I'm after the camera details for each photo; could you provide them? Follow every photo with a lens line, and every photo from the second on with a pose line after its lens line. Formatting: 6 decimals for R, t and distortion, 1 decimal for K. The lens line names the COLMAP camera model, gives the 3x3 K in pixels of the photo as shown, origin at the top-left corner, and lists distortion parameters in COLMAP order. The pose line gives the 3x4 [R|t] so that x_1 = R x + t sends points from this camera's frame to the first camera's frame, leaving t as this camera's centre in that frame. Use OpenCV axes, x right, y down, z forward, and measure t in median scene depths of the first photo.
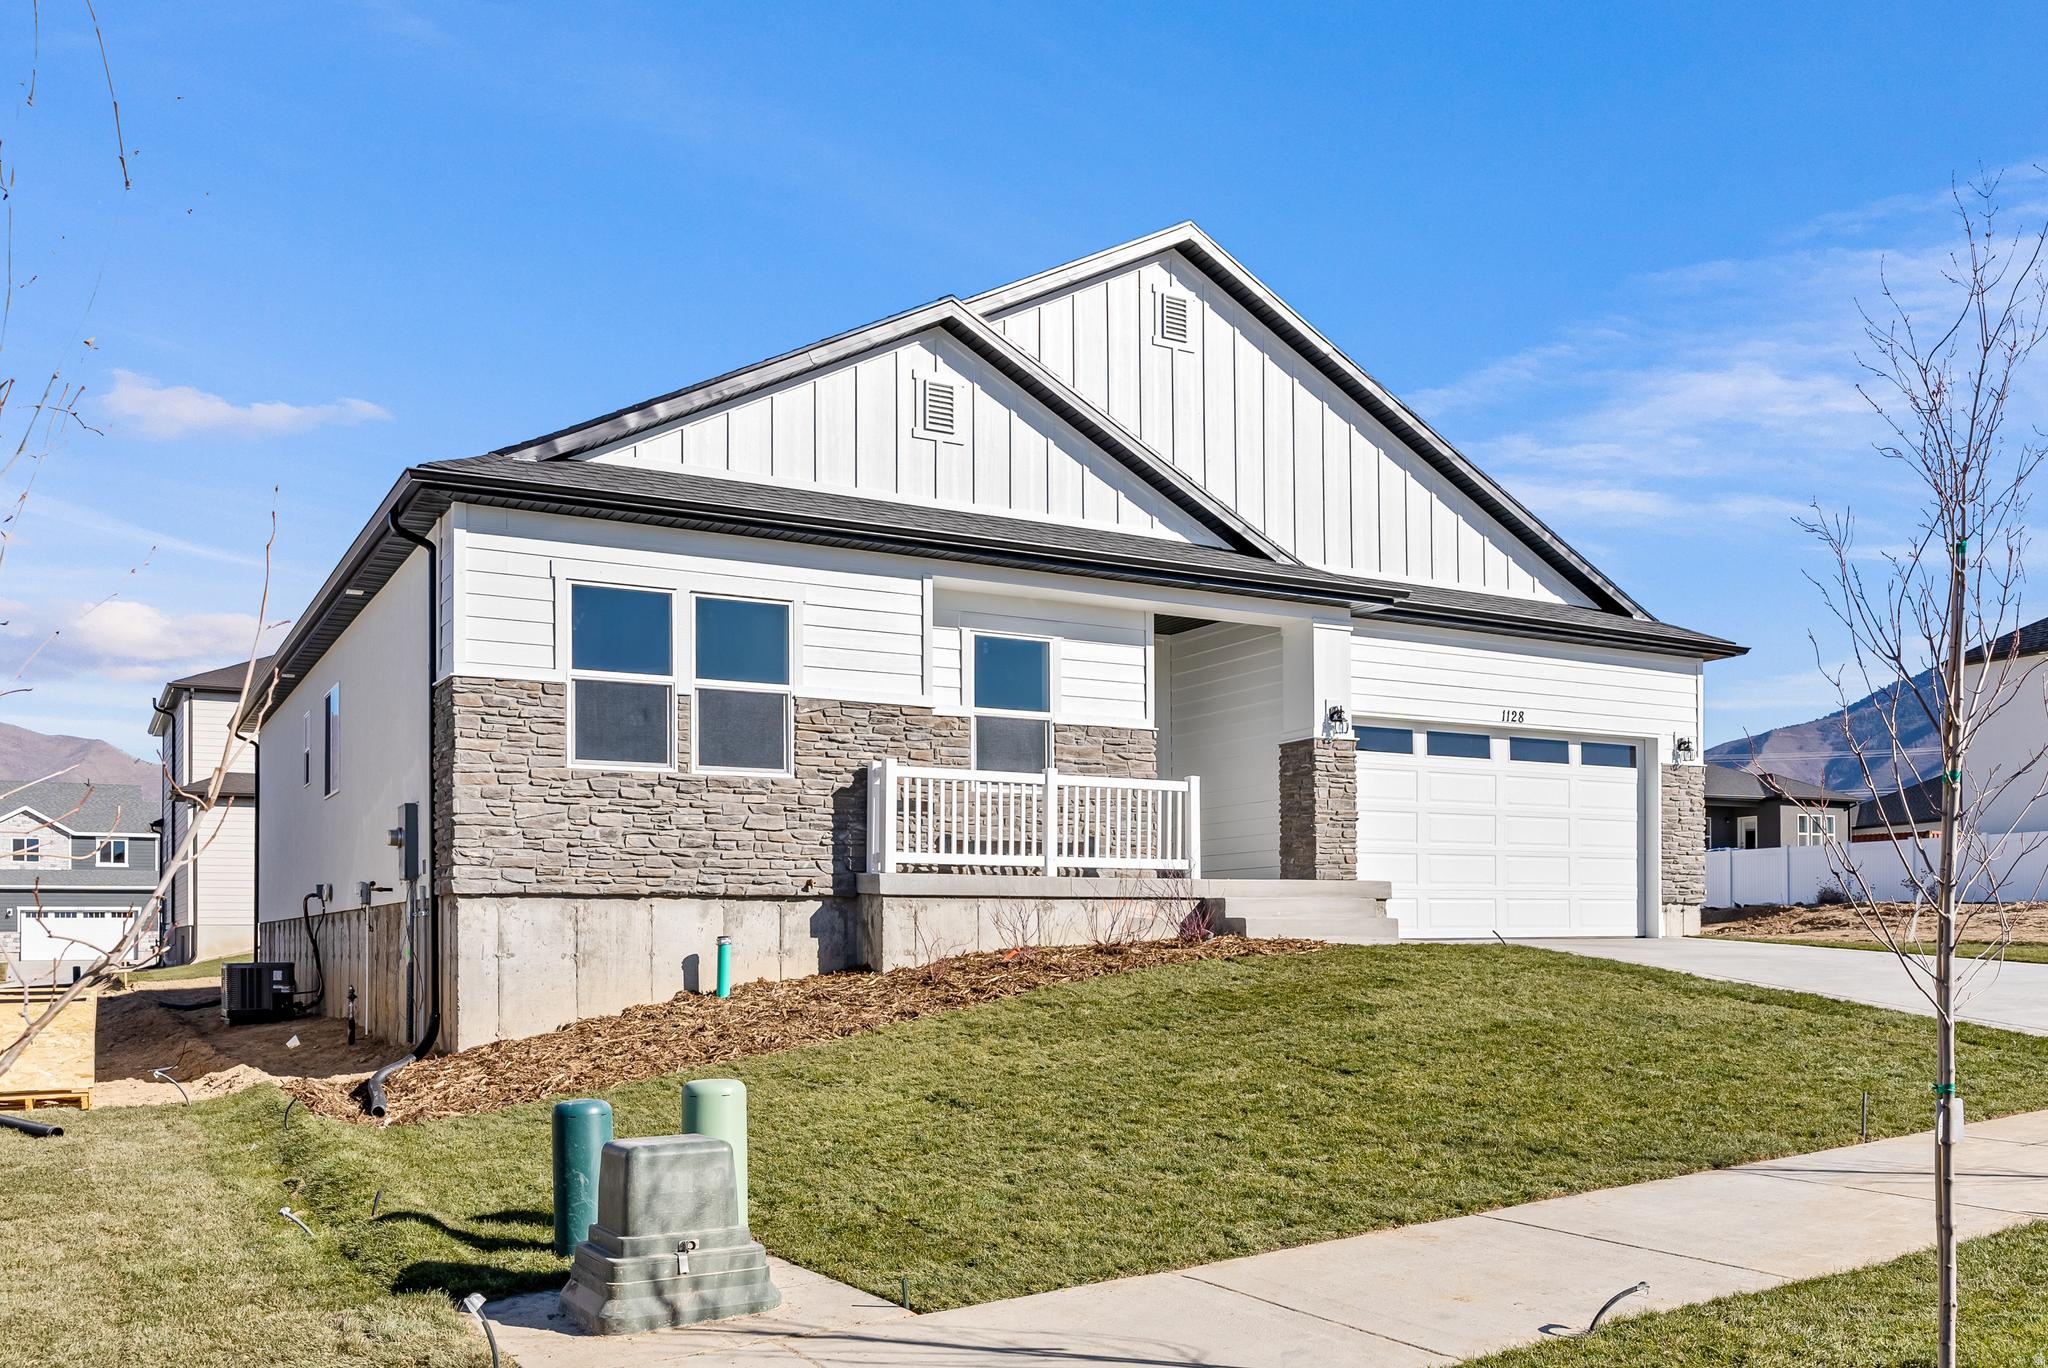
lens RADIAL K [[1674.7, 0, 1024.0], [0, 1674.7, 684.0], [0, 0, 1]] dist [0.005746, 0.001180]
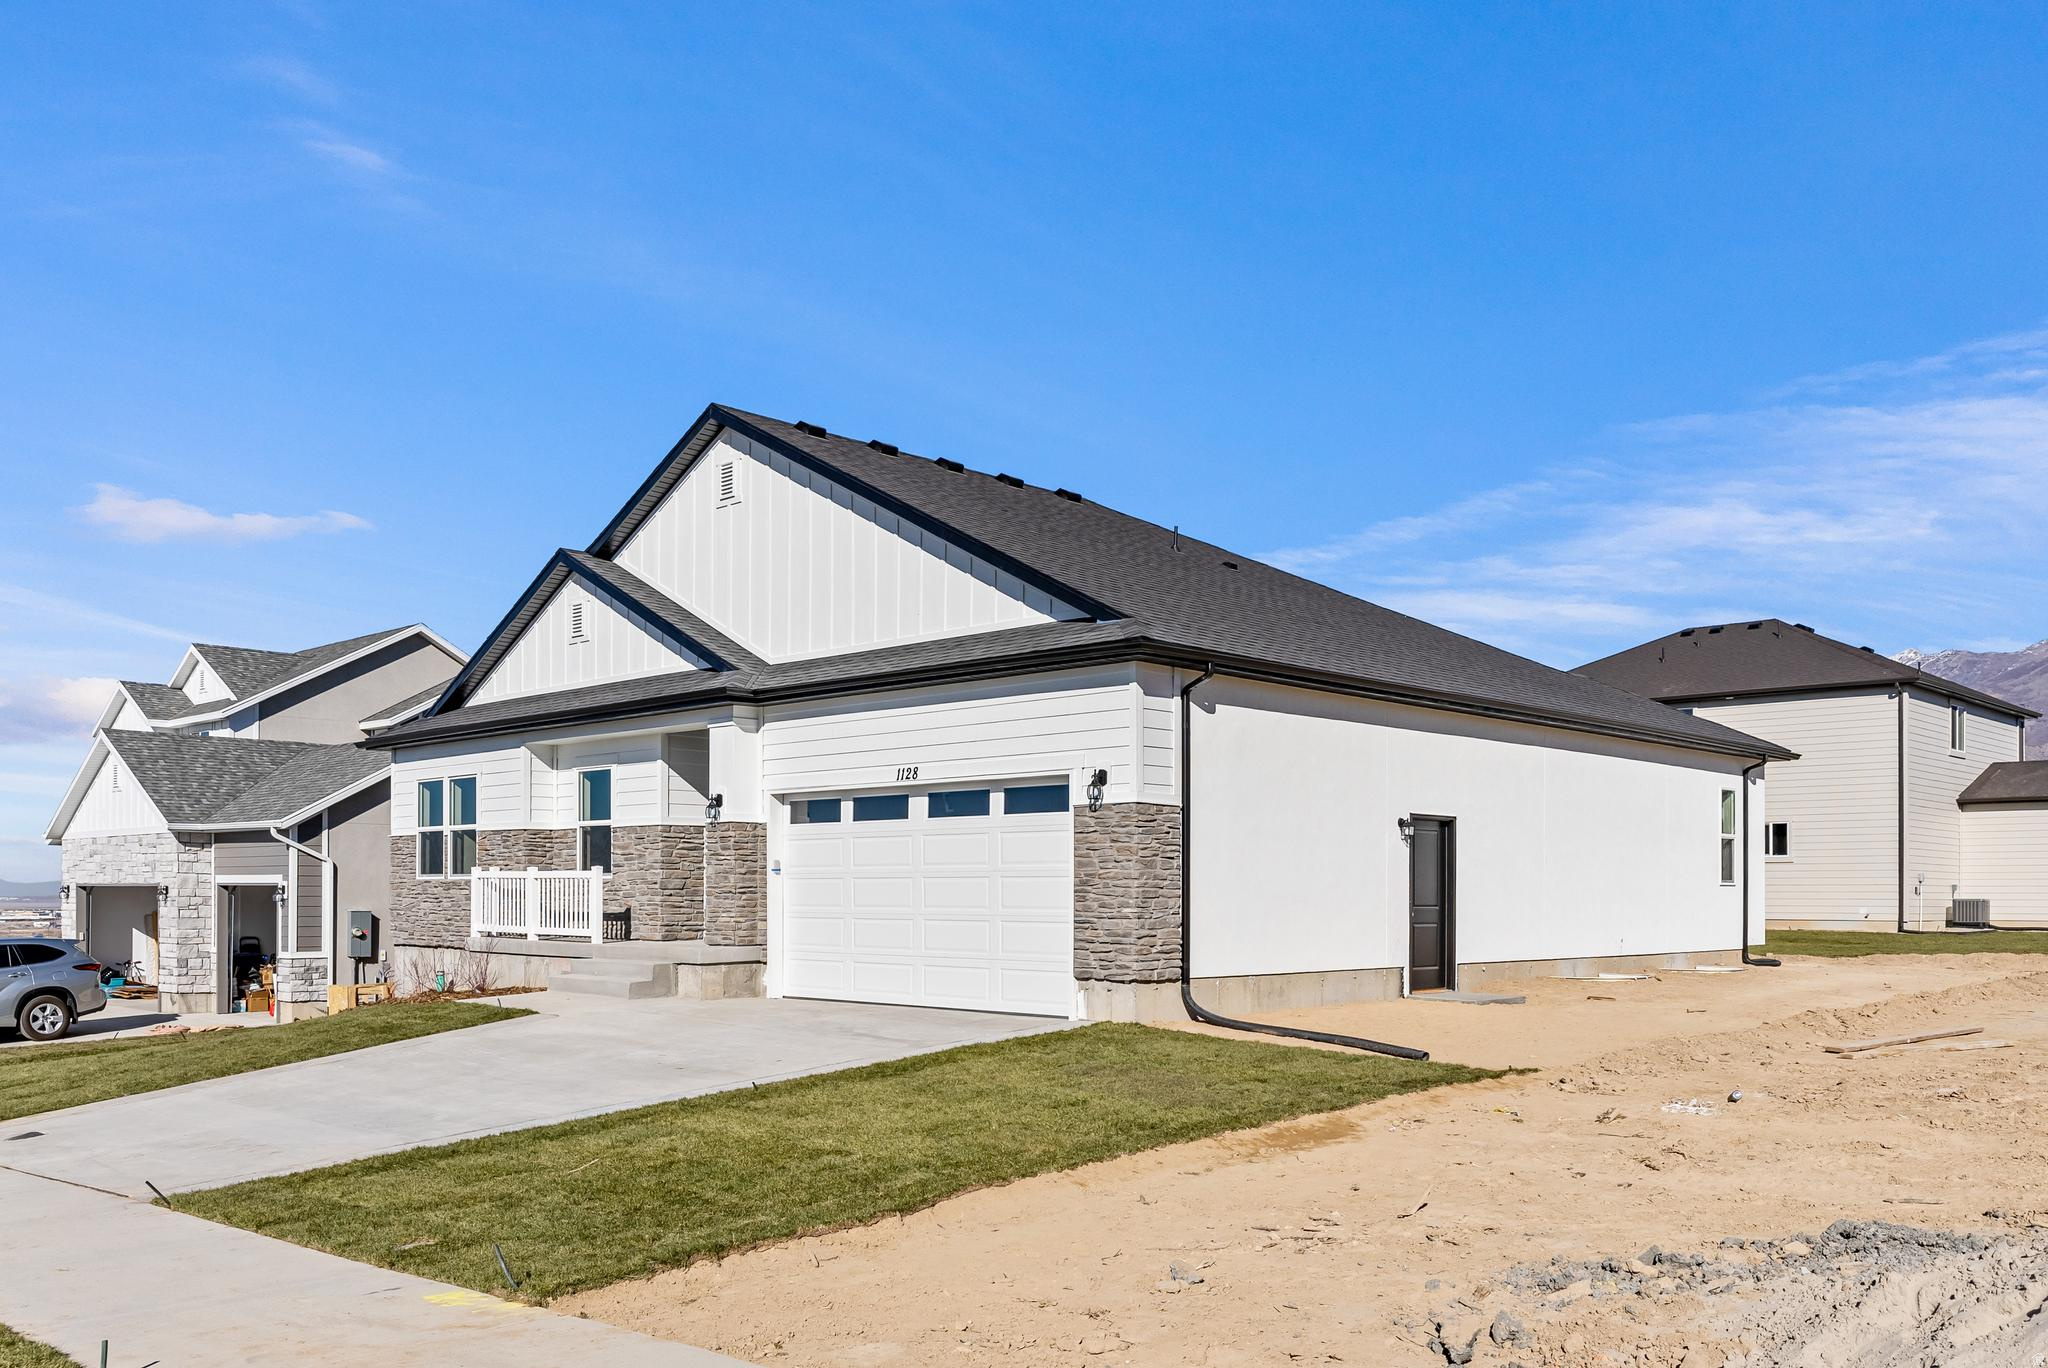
lens RADIAL K [[1674.7, 0, 1024.0], [0, 1674.7, 684.0], [0, 0, 1]] dist [0.005746, 0.001180]
pose [[0.280064, -0.148718, -0.948392, 1.211881], [0.093869, 0.987436, -0.127120, 0.096336], [0.955381, -0.053423, 0.290506, 0.796210]]
